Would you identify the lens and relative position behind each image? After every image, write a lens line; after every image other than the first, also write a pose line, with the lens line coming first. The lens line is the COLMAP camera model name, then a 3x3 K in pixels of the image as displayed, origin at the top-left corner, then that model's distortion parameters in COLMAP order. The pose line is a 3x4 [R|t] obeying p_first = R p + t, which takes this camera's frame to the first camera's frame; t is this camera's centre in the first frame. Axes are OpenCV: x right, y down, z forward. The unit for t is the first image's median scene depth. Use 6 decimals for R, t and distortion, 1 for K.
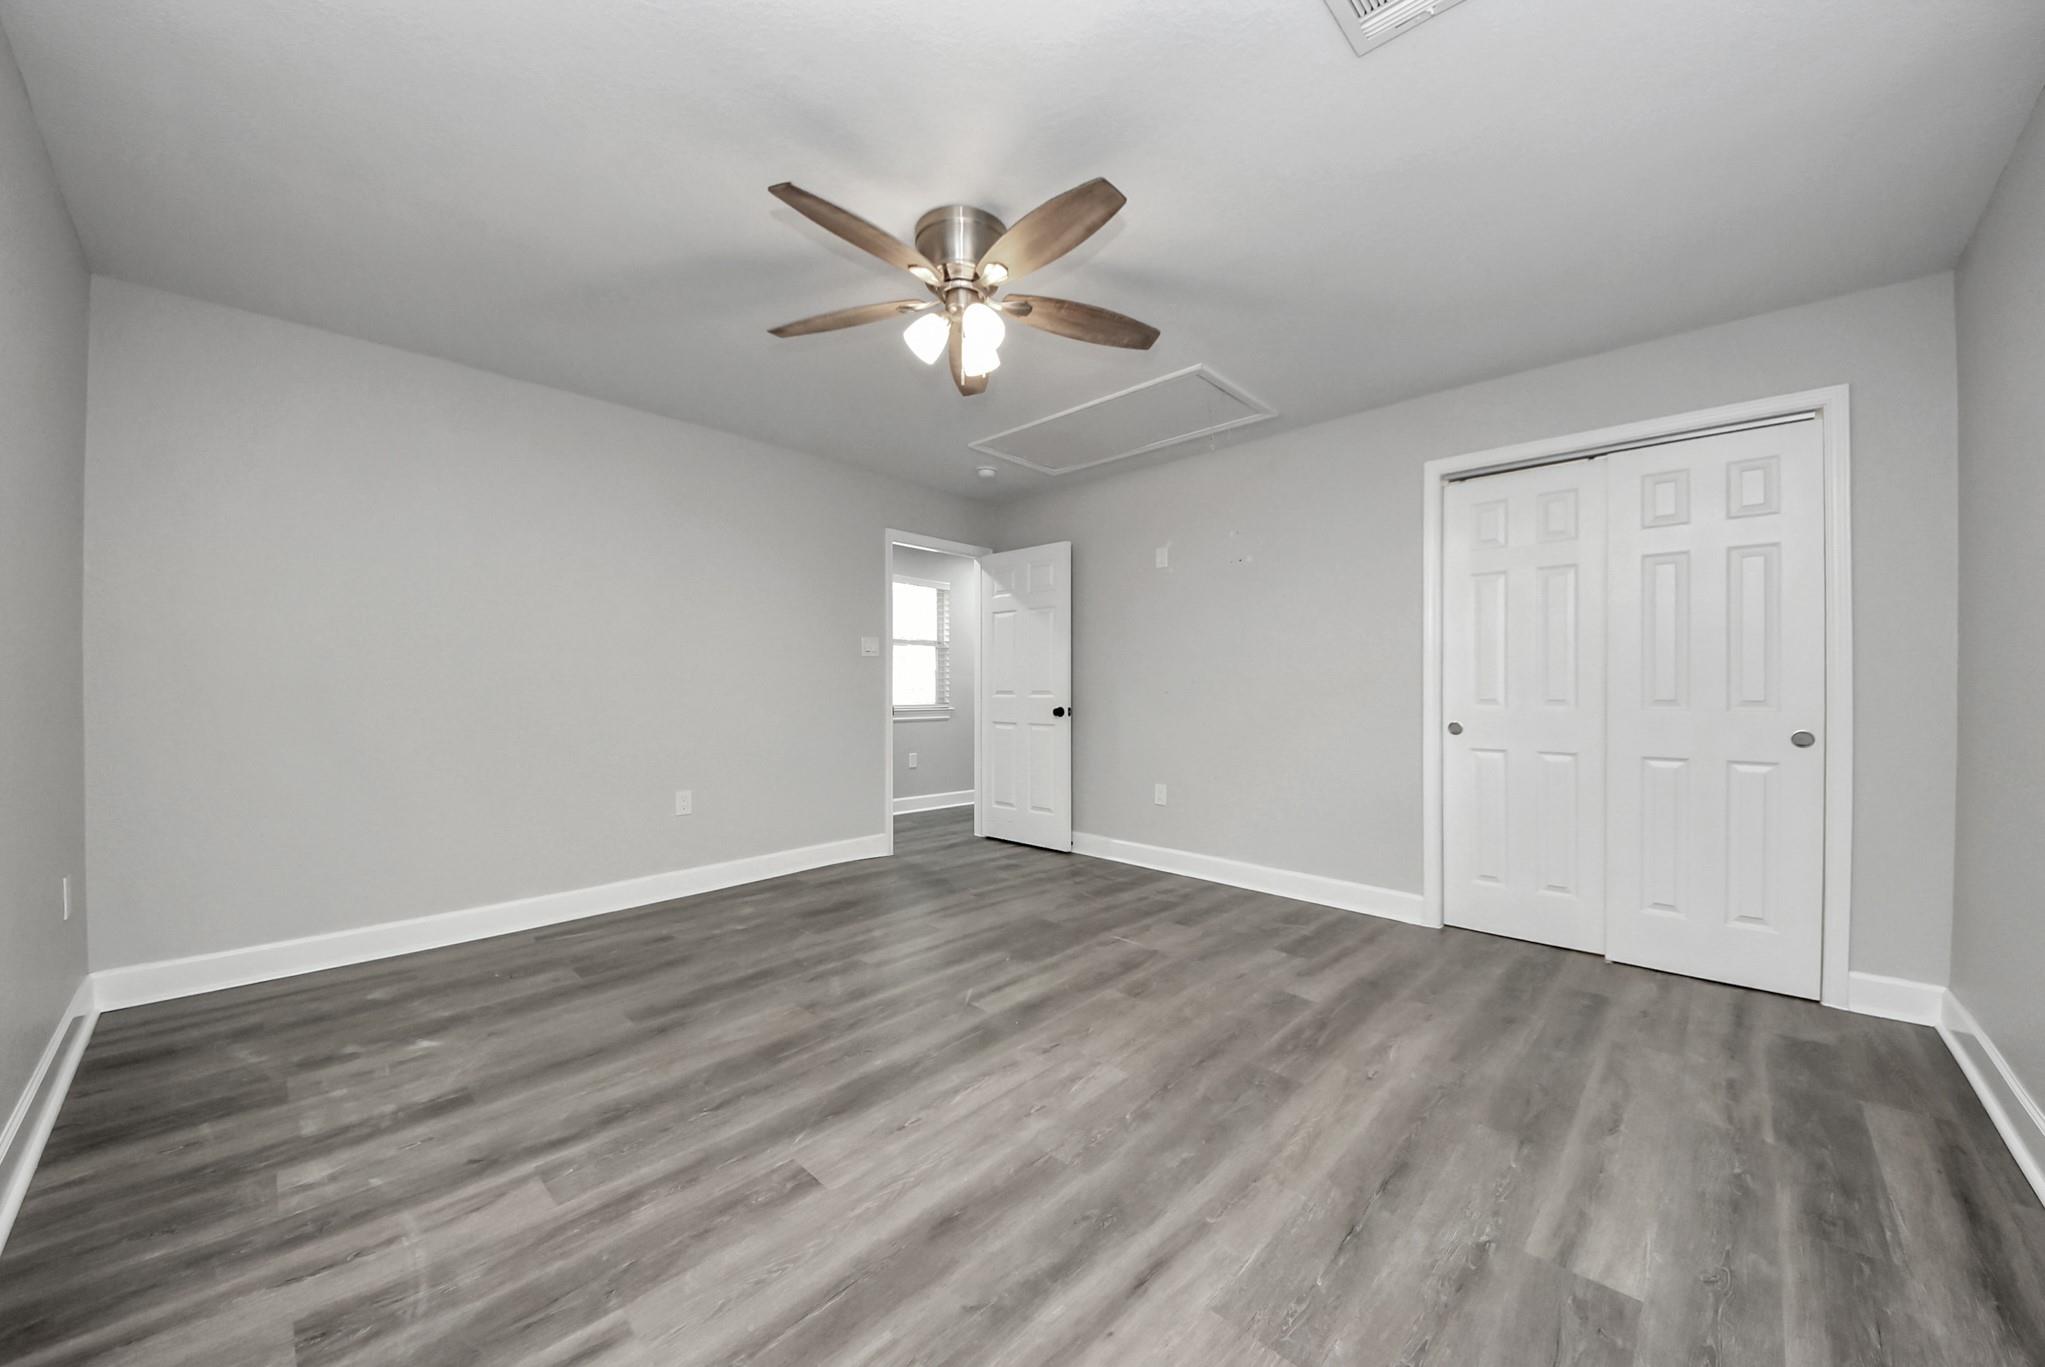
lens RADIAL K [[758.9, 0, 1026.4], [0, 758.9, 715.8], [0, 0, 1]] dist [0.039918, -0.029364]
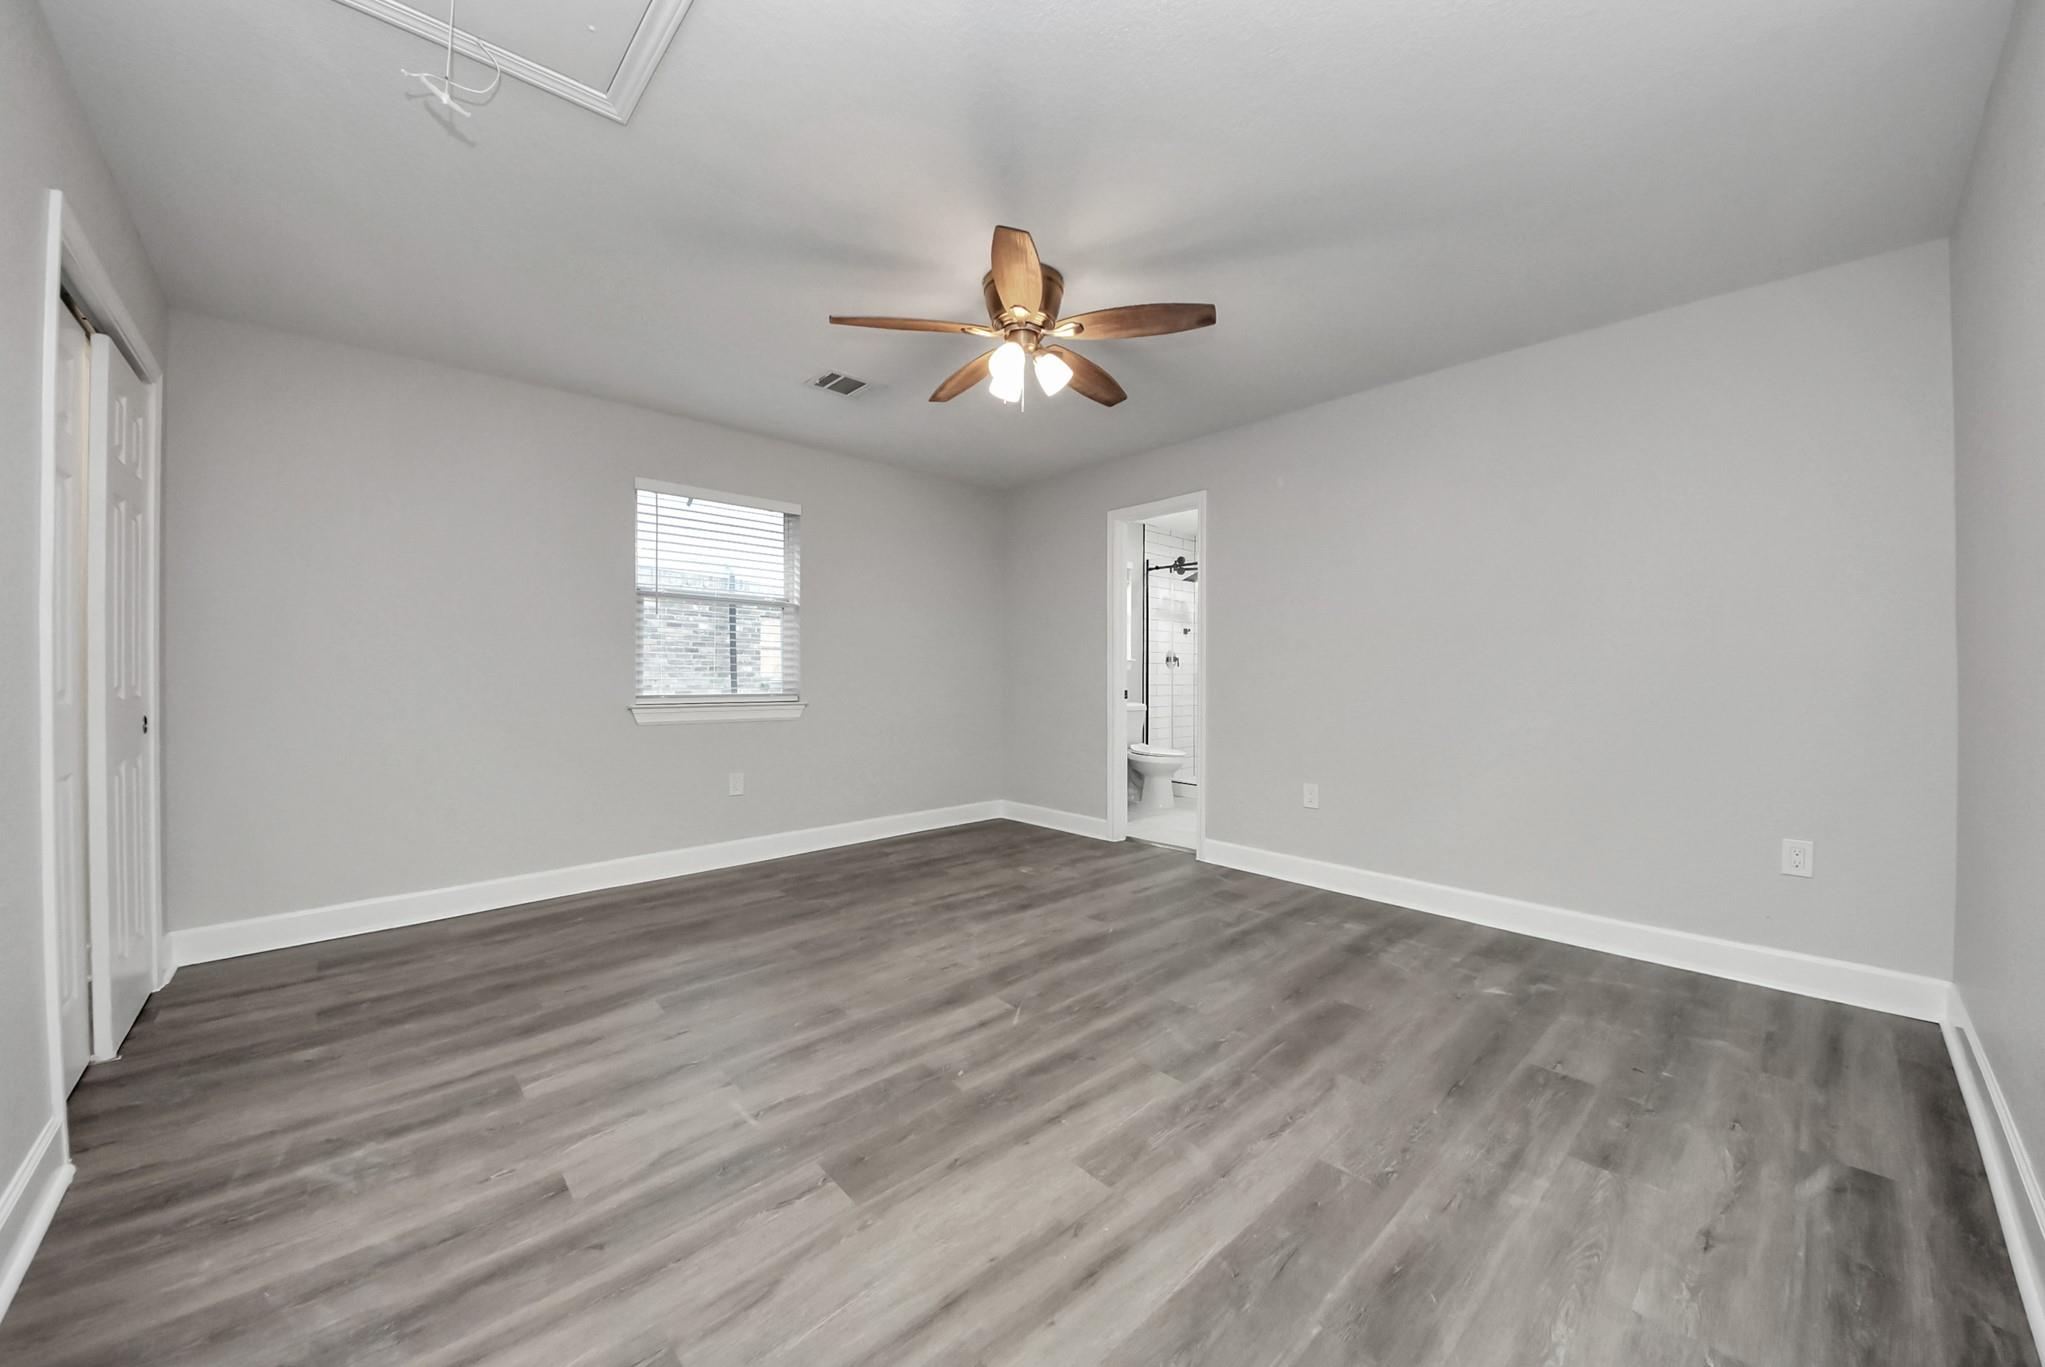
lens RADIAL K [[758.9, 0, 1026.4], [0, 758.9, 715.8], [0, 0, 1]] dist [0.039918, -0.029364]
pose [[-0.998539, -0.006578, 0.053640, -0.144138], [-0.001673, 0.995851, 0.090979, -0.074533], [-0.054016, 0.090757, -0.994407, 2.016826]]
